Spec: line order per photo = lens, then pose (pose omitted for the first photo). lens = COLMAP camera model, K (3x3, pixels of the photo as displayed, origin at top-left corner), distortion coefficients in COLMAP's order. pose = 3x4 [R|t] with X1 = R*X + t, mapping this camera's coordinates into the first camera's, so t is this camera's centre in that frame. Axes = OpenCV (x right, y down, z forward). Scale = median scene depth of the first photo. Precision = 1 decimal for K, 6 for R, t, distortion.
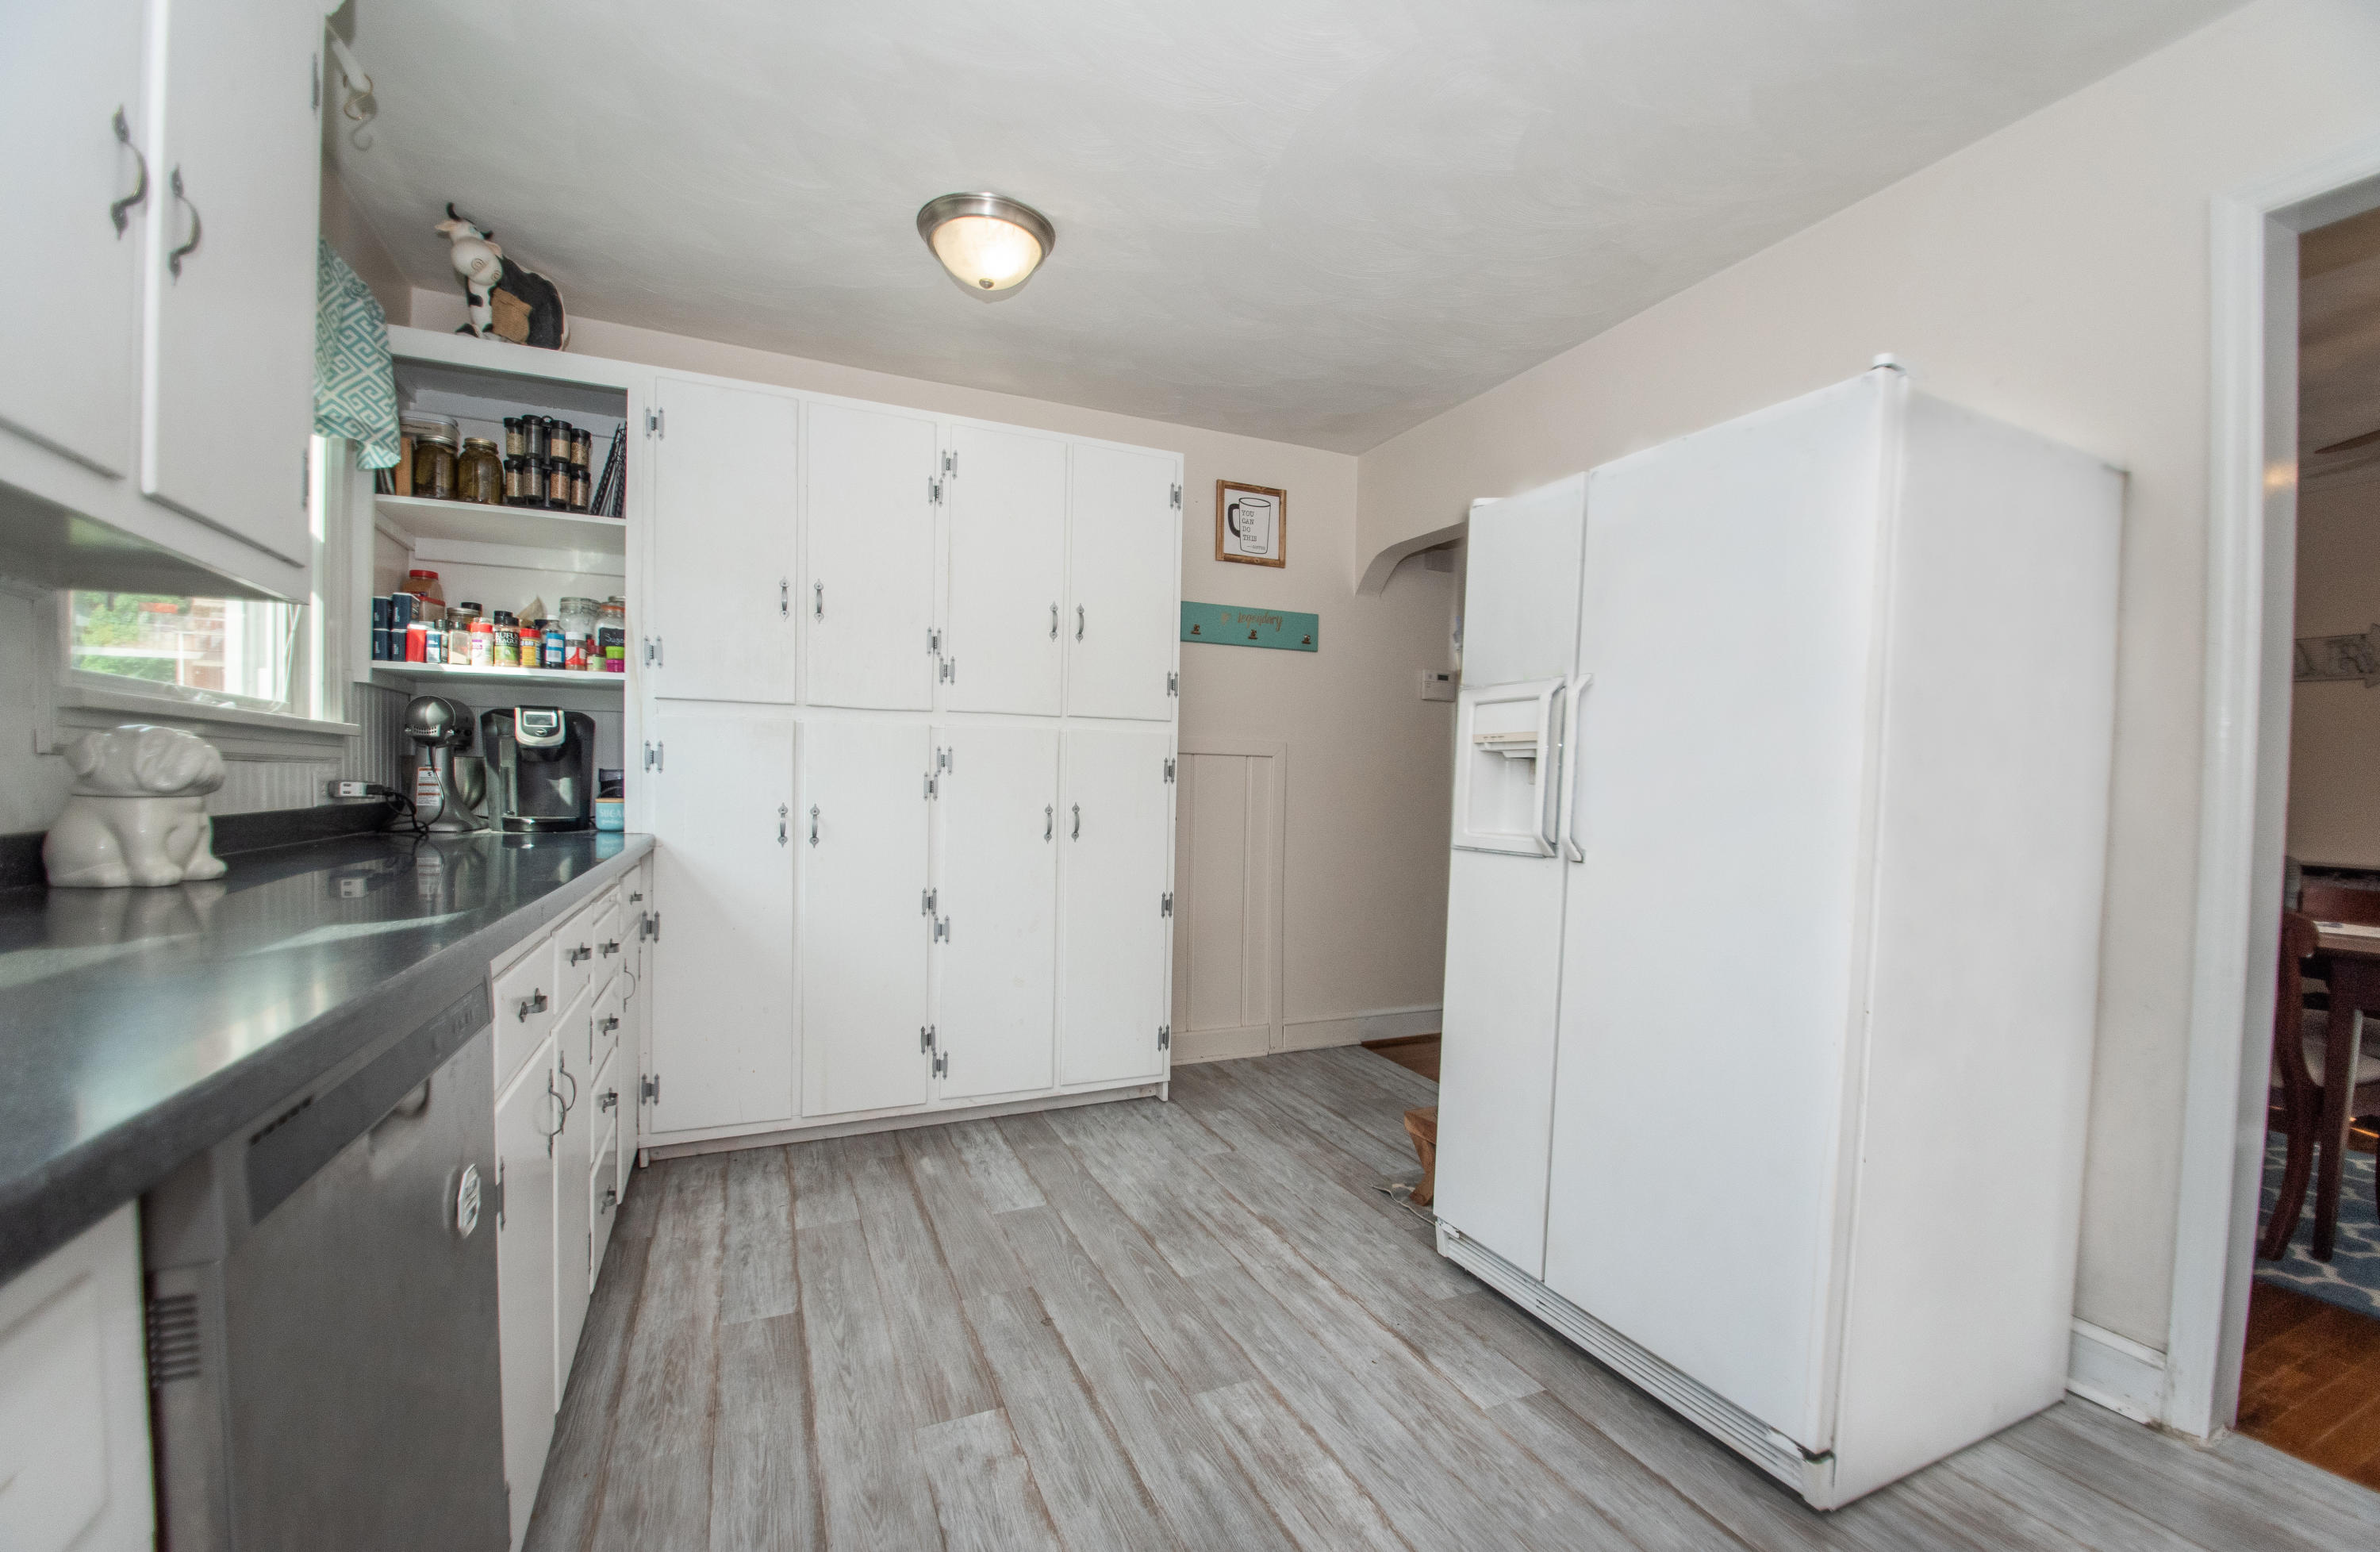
lens RADIAL K [[960.9, 0, 1179.8], [0, 960.9, 810.9], [0, 0, 1]] dist [-0.000966, -0.015738]
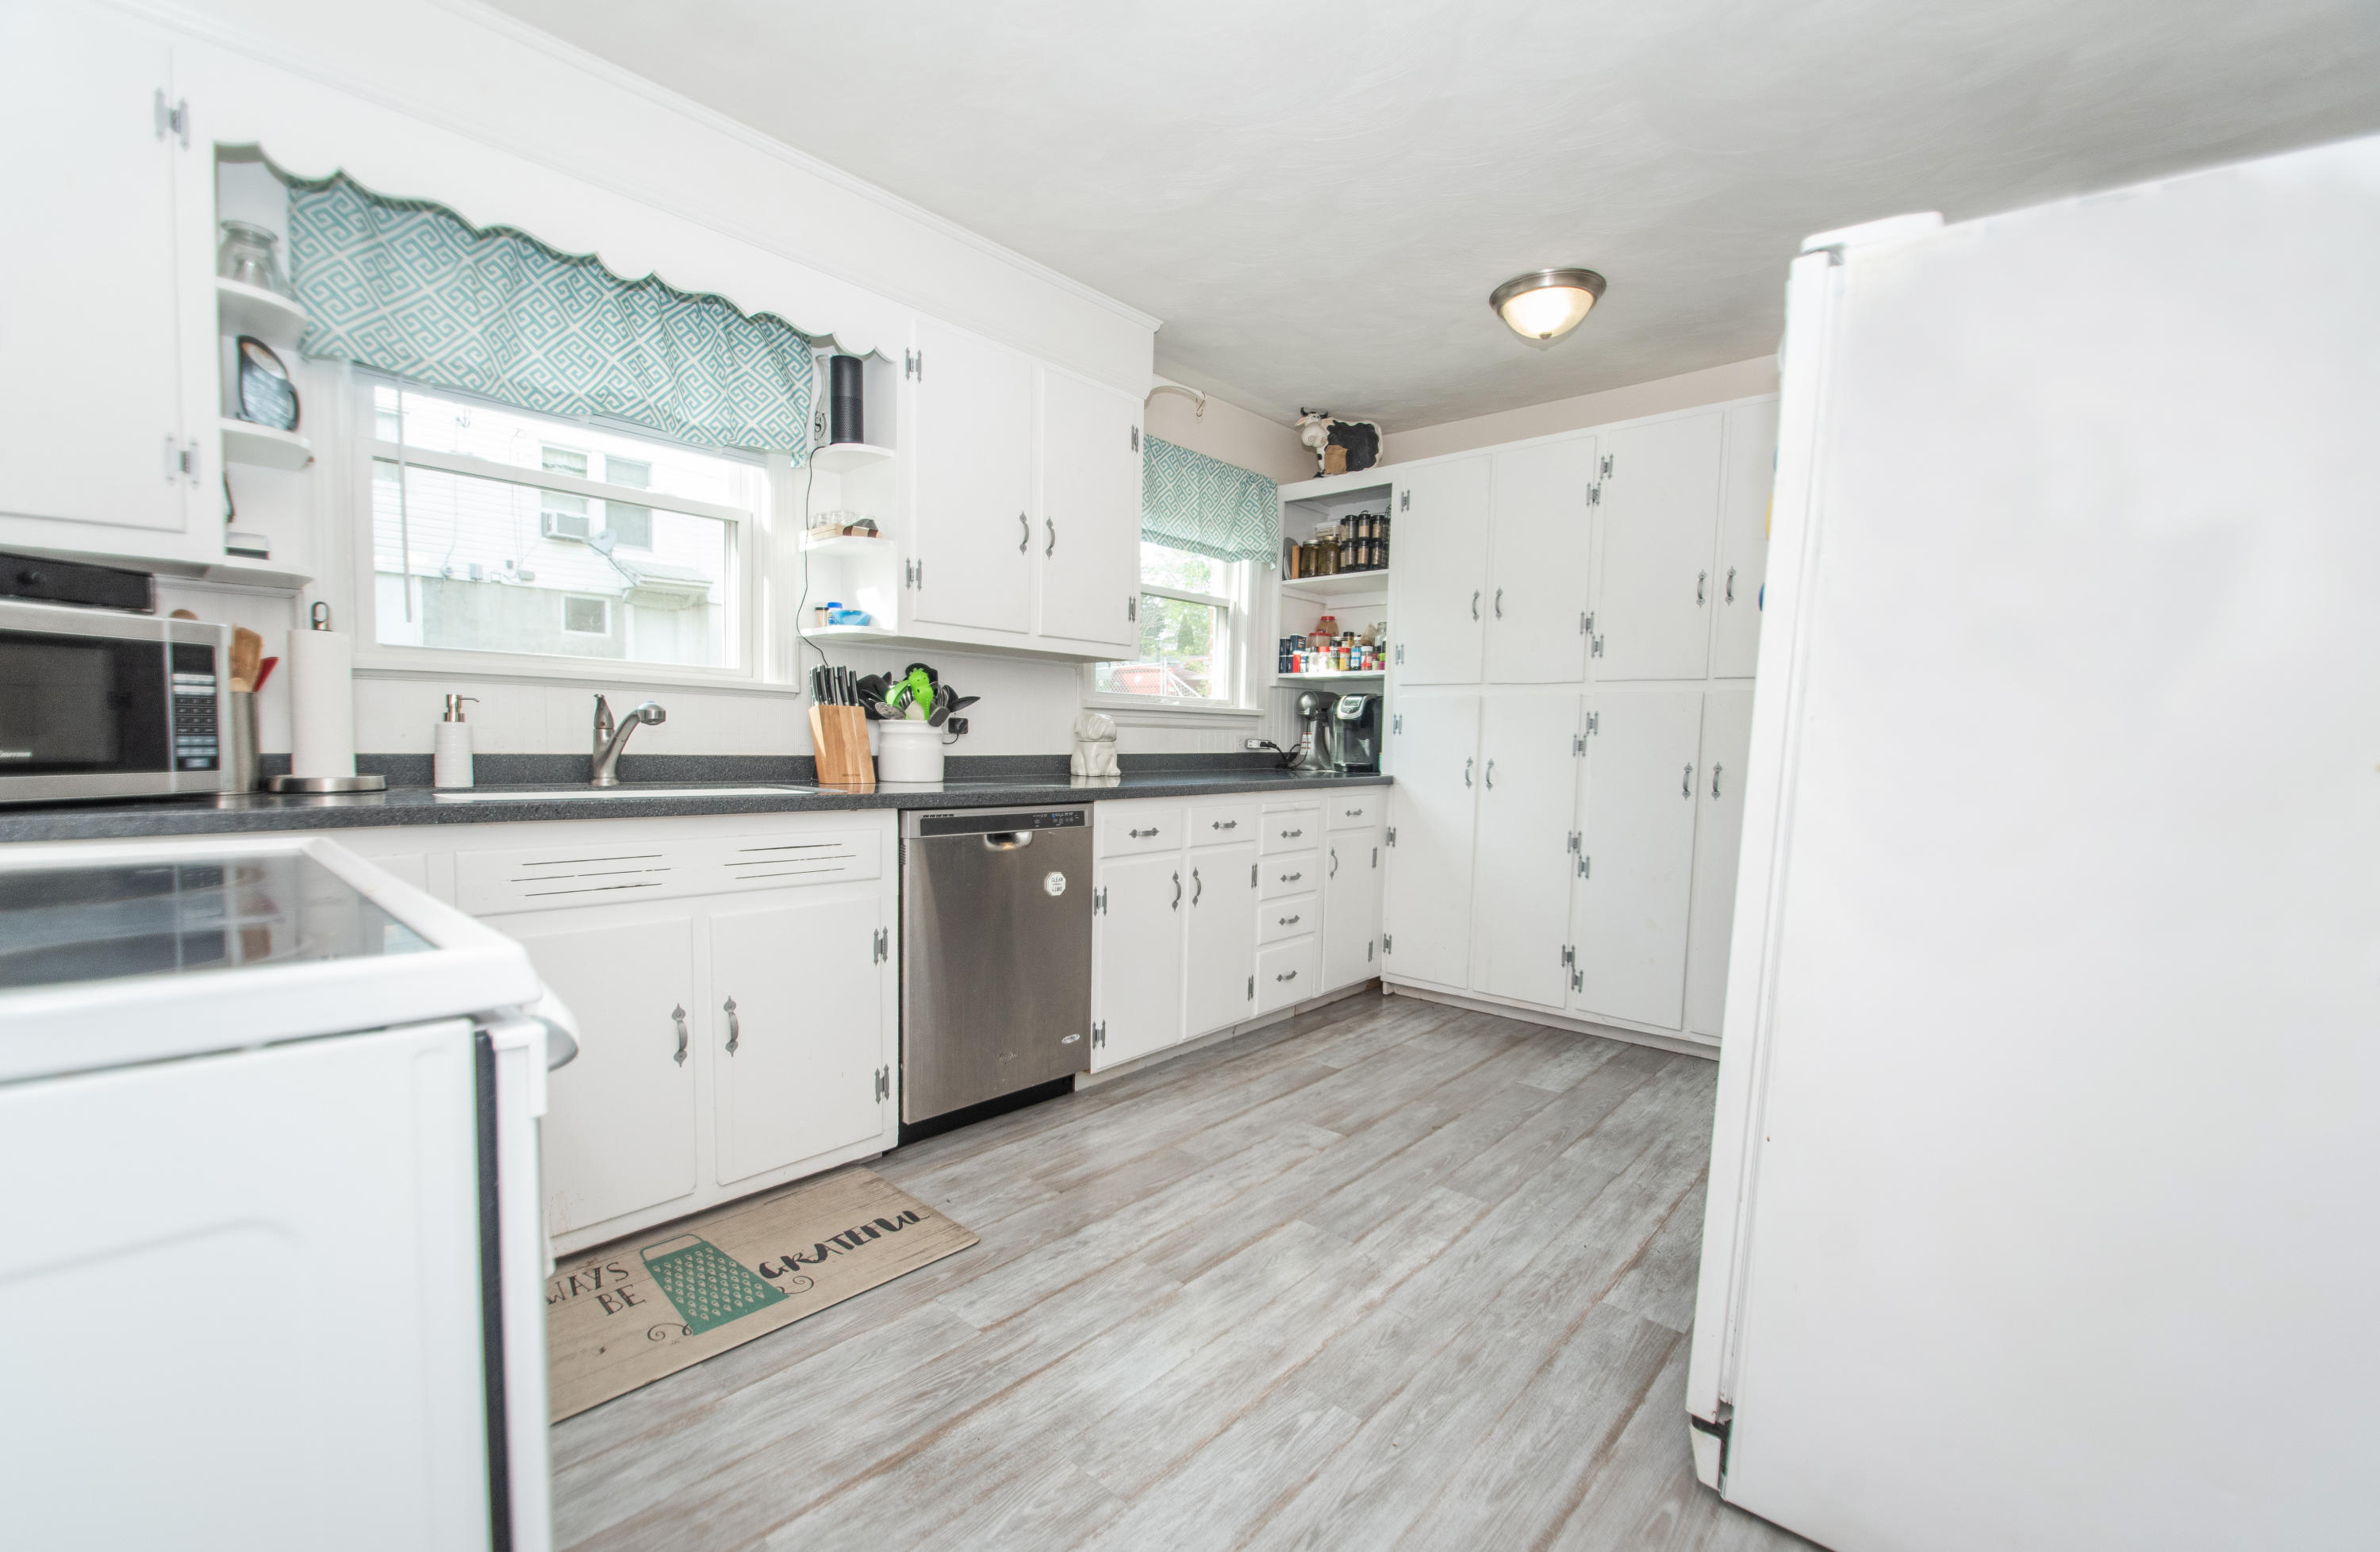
lens RADIAL K [[1003.5, 0, 1173.7], [0, 1003.5, 803.2], [0, 0, 1]] dist [-0.013580, -0.000252]
pose [[0.397368, 0.053543, -0.916096, 0.789442], [-0.037369, 0.998412, 0.042144, 0.014535], [0.916898, 0.017487, 0.398738, 0.053876]]
